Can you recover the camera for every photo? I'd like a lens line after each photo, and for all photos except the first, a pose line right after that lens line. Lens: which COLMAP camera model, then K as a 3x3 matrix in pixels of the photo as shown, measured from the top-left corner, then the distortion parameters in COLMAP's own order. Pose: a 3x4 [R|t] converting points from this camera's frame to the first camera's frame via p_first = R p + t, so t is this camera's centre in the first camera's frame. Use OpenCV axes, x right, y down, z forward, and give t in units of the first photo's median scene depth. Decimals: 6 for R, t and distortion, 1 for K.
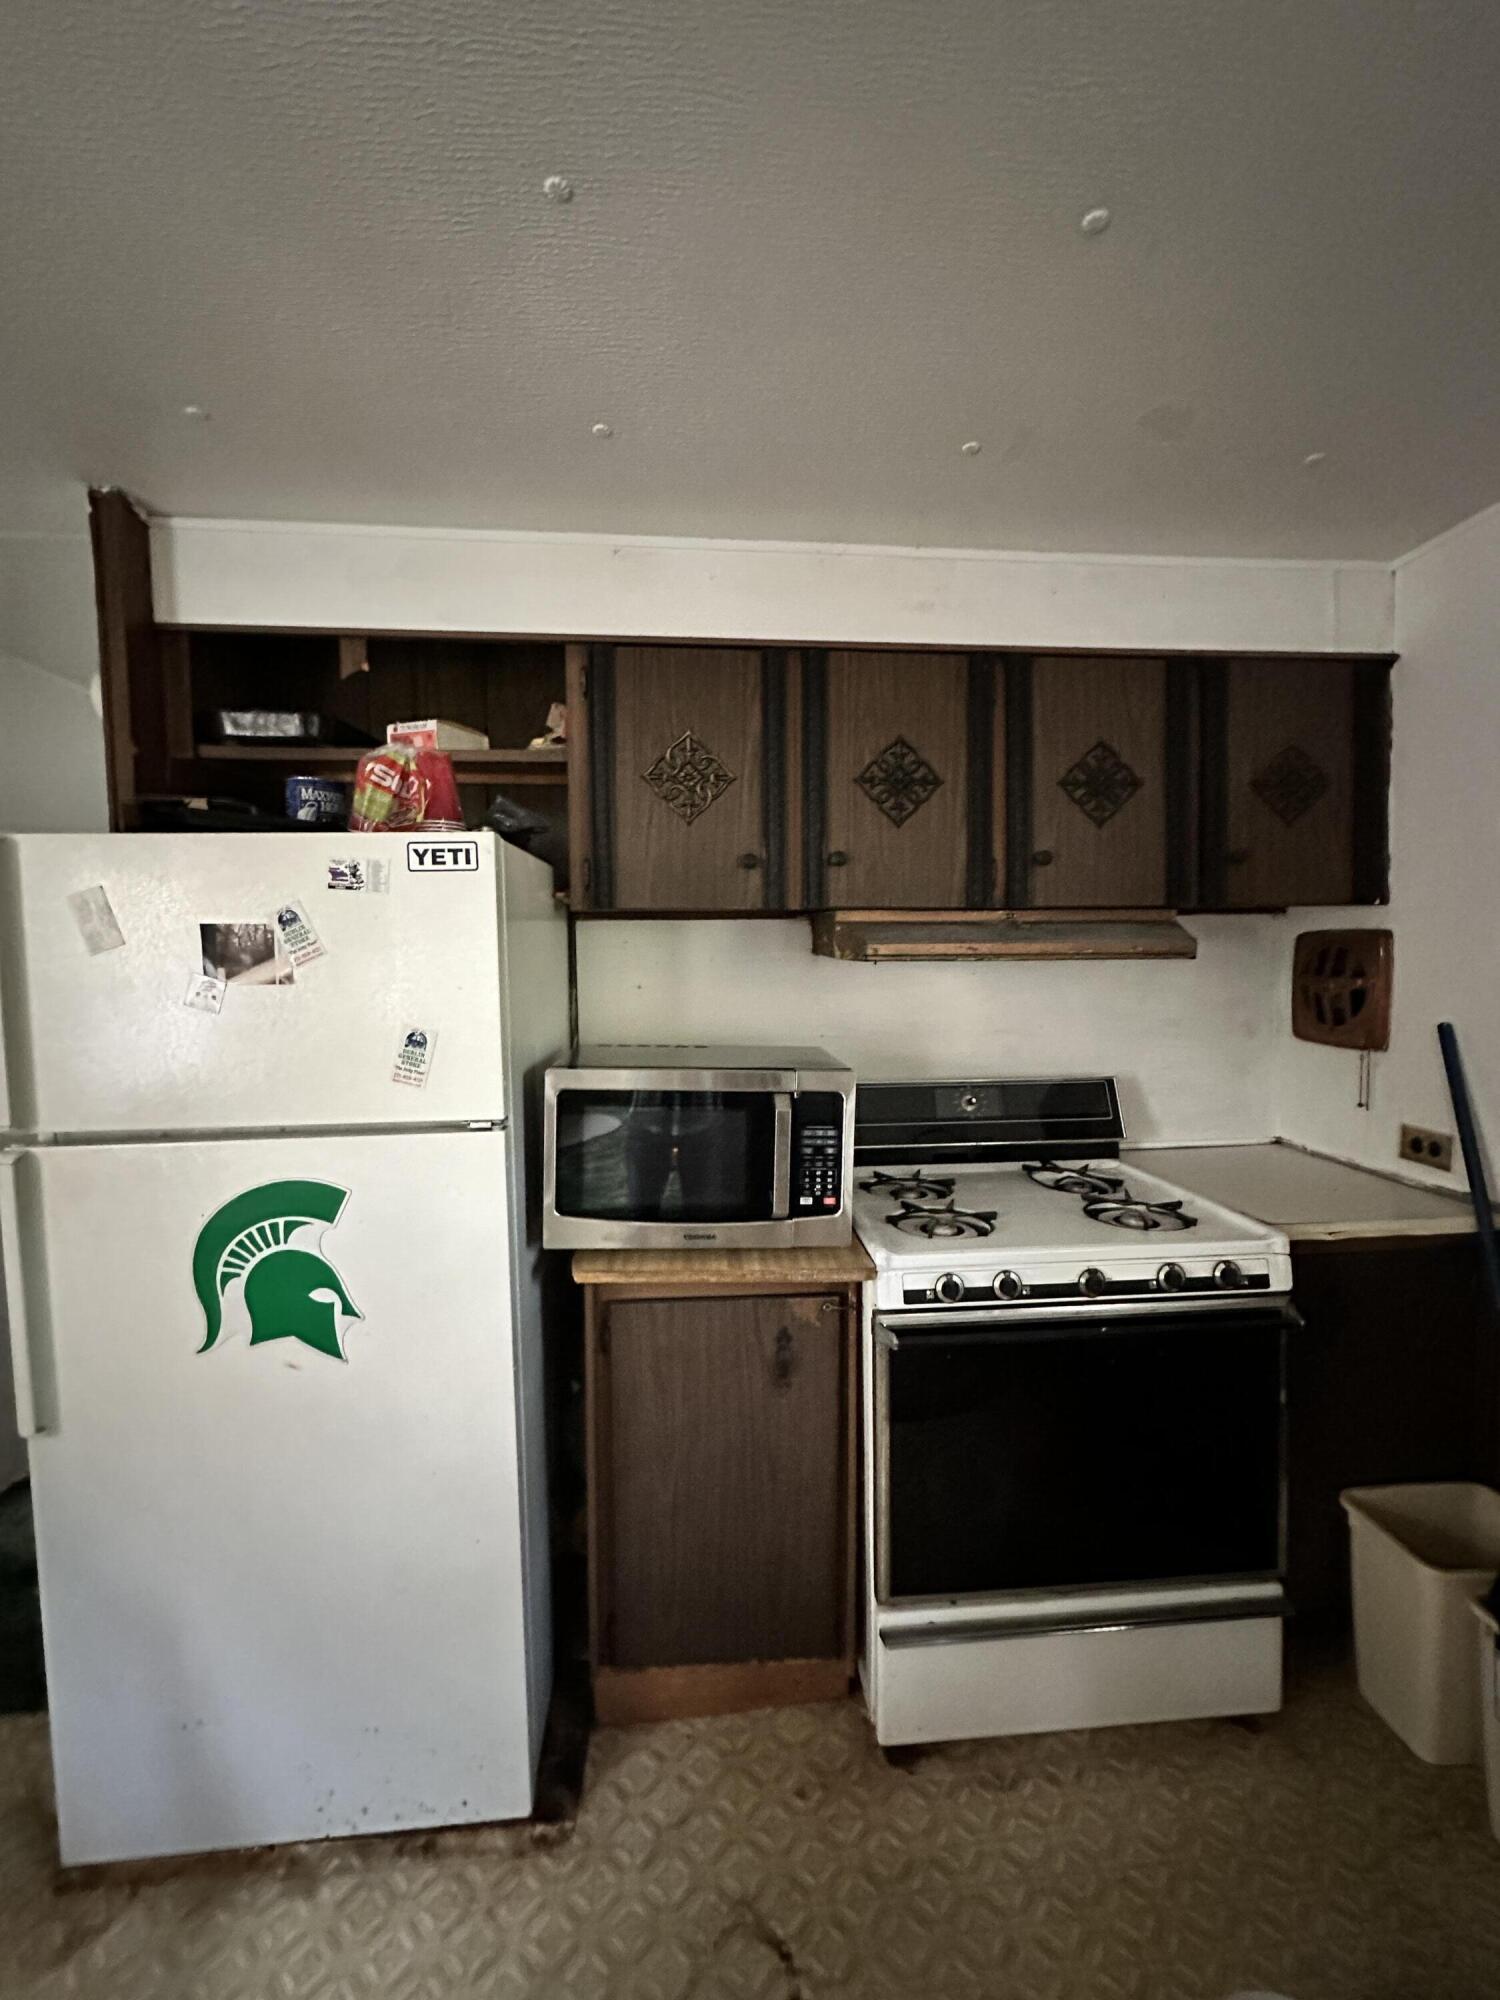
lens RADIAL K [[805.9, 0, 745.1], [0, 805.9, 1004.3], [0, 0, 1]] dist [0.001941, 0.000309]
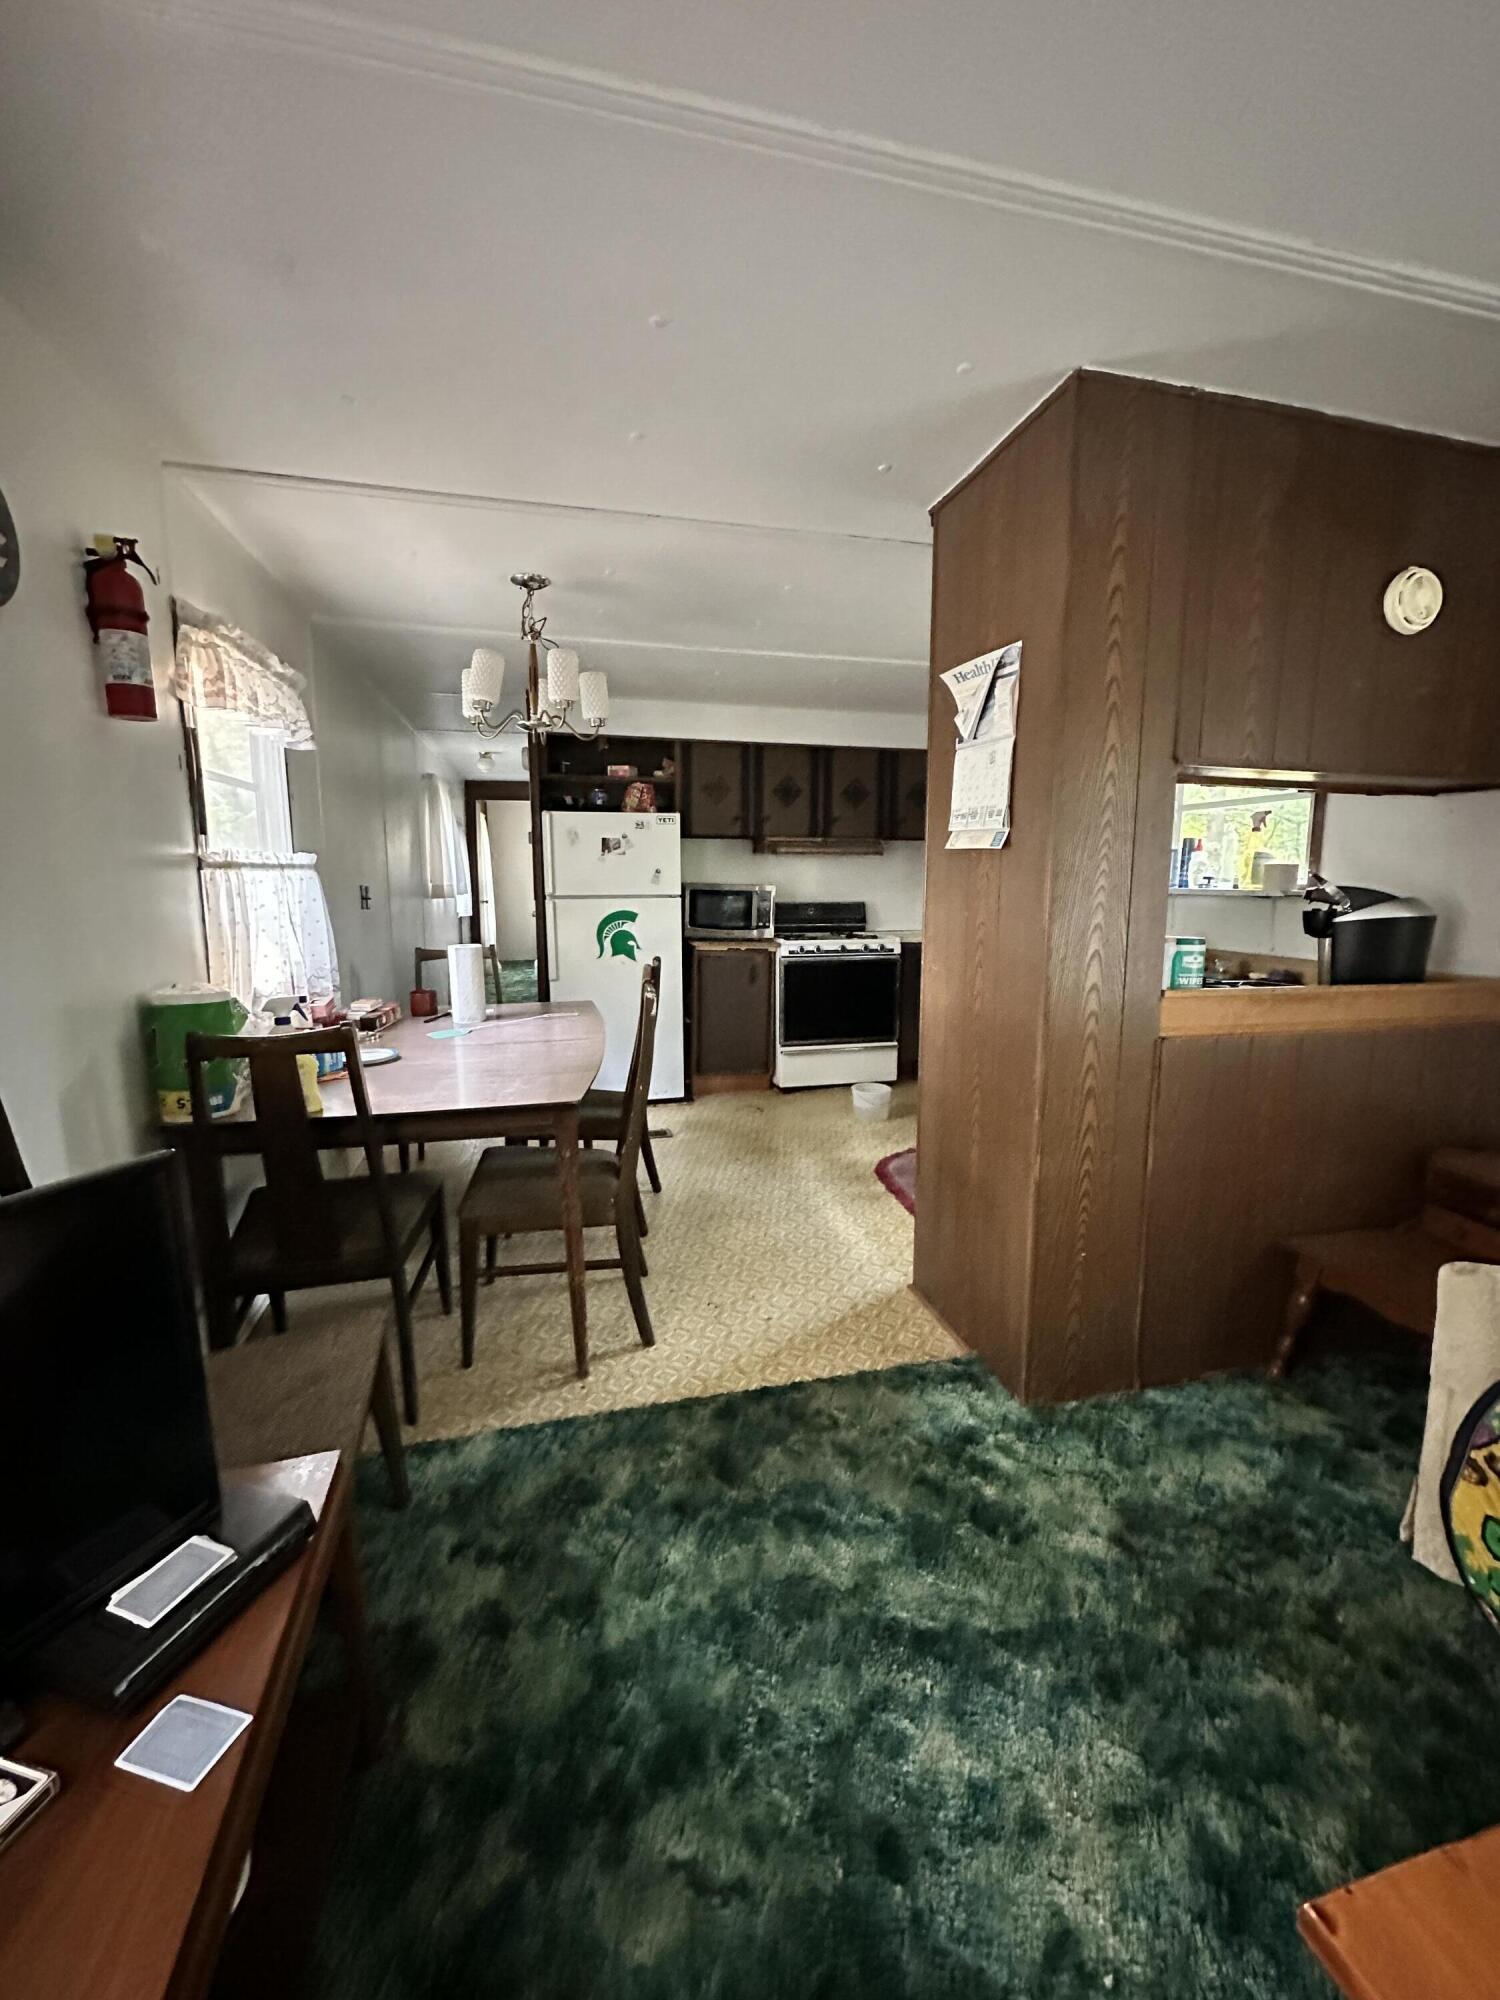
lens RADIAL K [[805.9, 0, 750.9], [0, 805.9, 998.3], [0, 0, 1]] dist [0.001941, 0.000309]
pose [[0.987388, -0.012158, 0.157854, -0.482218], [-0.002359, 0.995807, 0.091452, 0.235341], [-0.158304, -0.090671, 0.983218, -2.258648]]
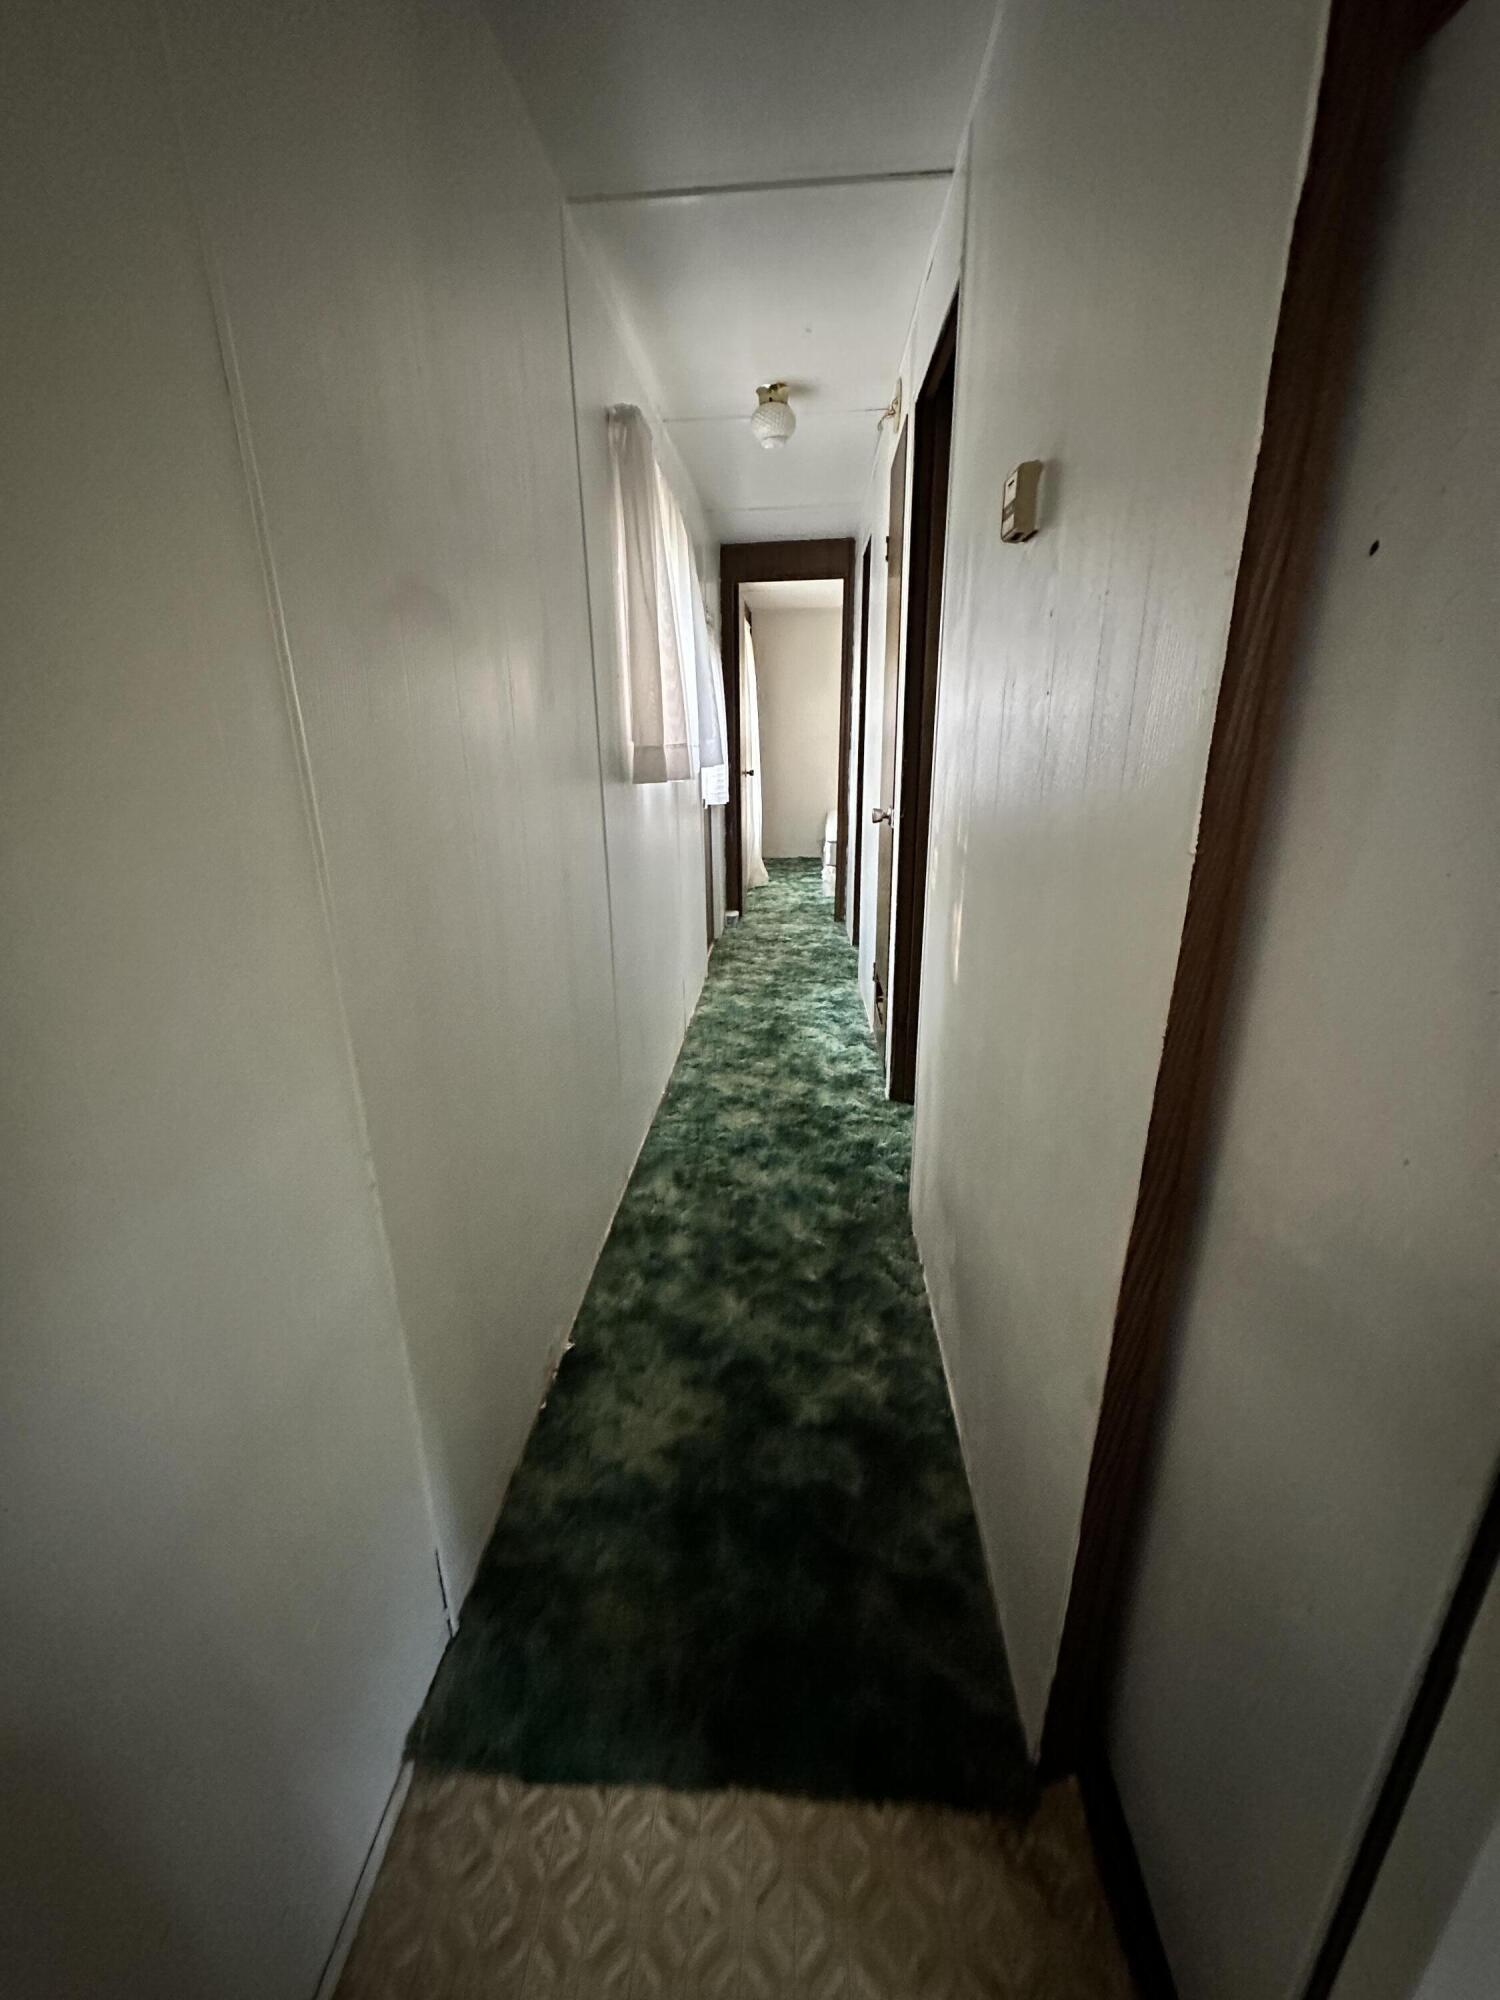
lens RADIAL K [[805.9, 0, 753.2], [0, 805.9, 1003.9], [0, 0, 1]] dist [0.001941, 0.000309]
pose [[0.990487, 0.037870, -0.132294, -1.014118], [-0.001397, 0.964105, 0.265518, 0.097628], [0.137600, -0.262807, 0.954986, 0.697195]]
